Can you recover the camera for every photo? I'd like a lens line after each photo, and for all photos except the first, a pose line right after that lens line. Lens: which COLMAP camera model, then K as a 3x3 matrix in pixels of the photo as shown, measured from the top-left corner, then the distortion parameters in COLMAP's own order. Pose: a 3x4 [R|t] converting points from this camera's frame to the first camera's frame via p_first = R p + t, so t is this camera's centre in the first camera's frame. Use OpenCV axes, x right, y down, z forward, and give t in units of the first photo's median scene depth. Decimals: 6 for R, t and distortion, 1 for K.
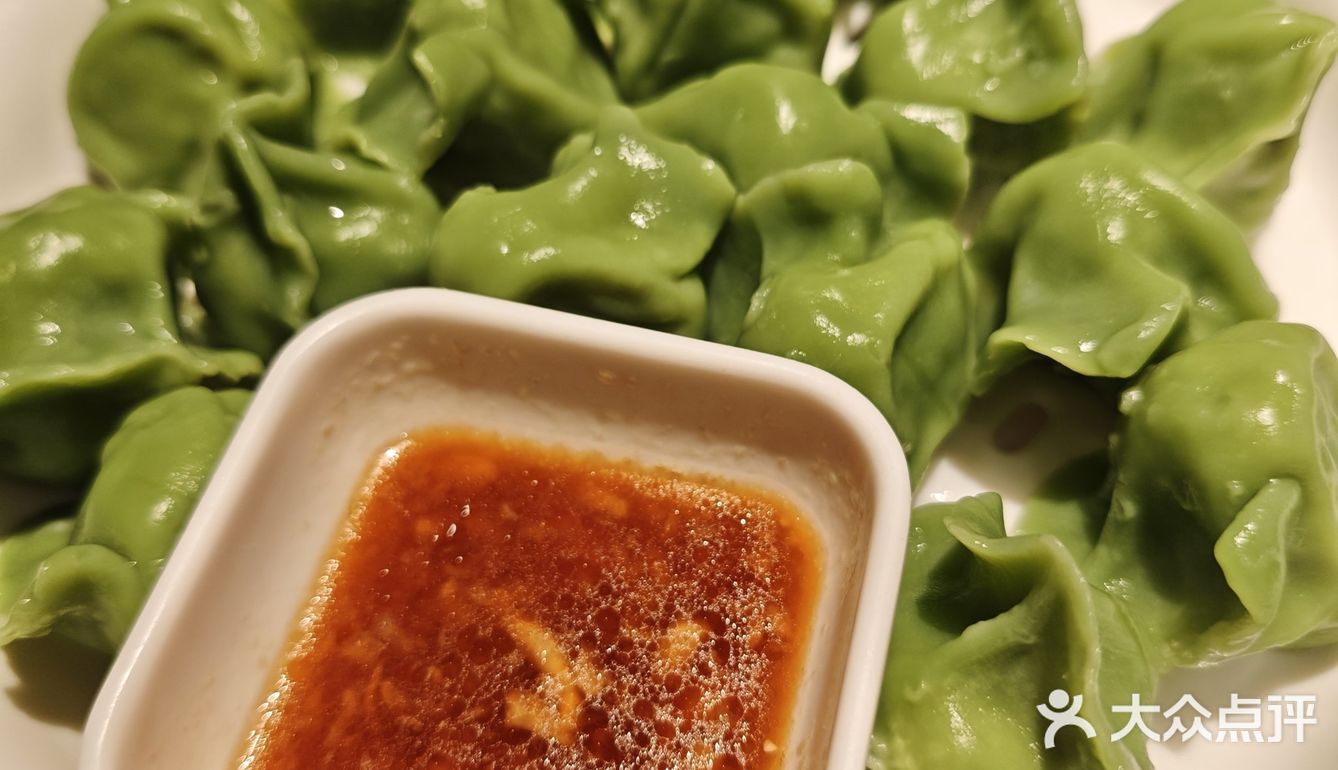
lens RADIAL K [[1222.9, 0, 667.9], [0, 1222.9, 382.5], [0, 0, 1]] dist [-0.019881, -0.008938]
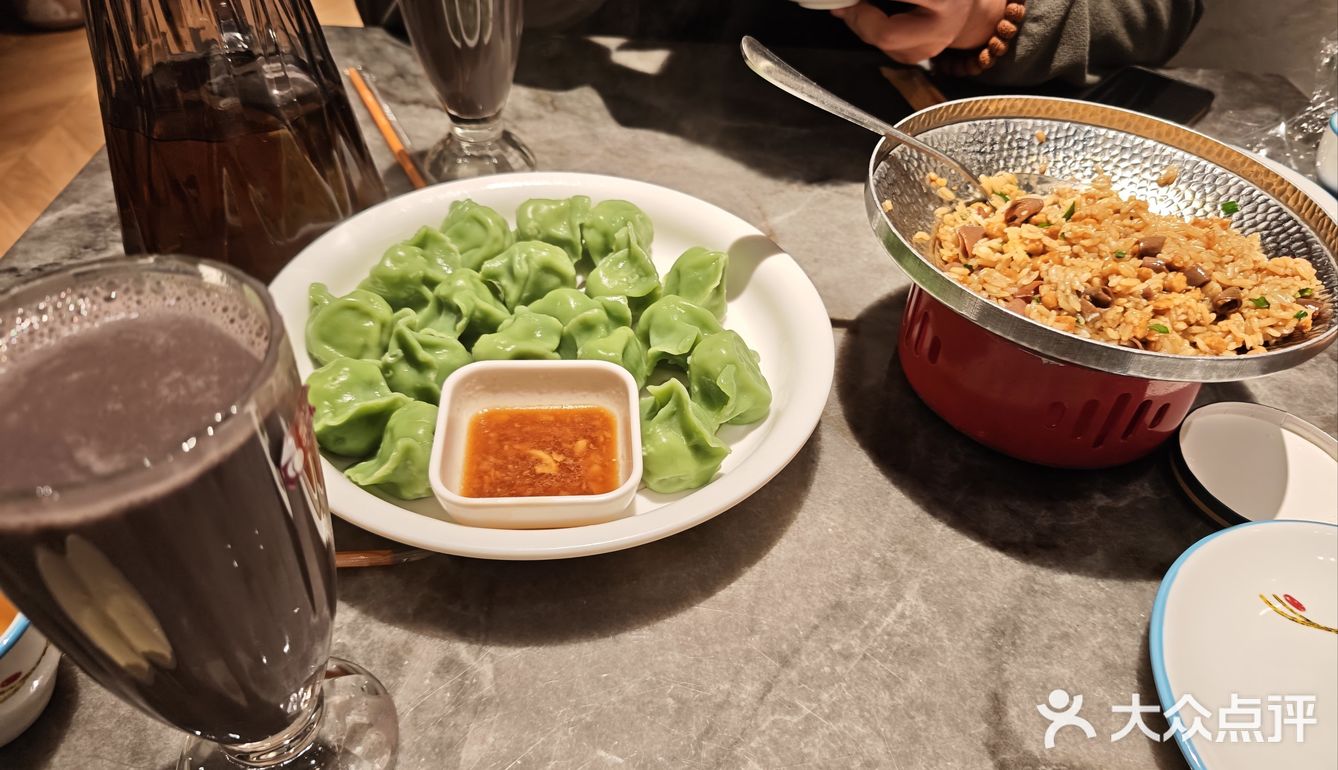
lens RADIAL K [[1222.9, 0, 667.8], [0, 1222.9, 387.8], [0, 0, 1]] dist [-0.019881, -0.008938]
pose [[0.942284, -0.150326, 0.299171, -0.687861], [0.225854, 0.945014, -0.236514, 0.841107], [-0.247166, 0.290433, 0.924423, -2.044476]]
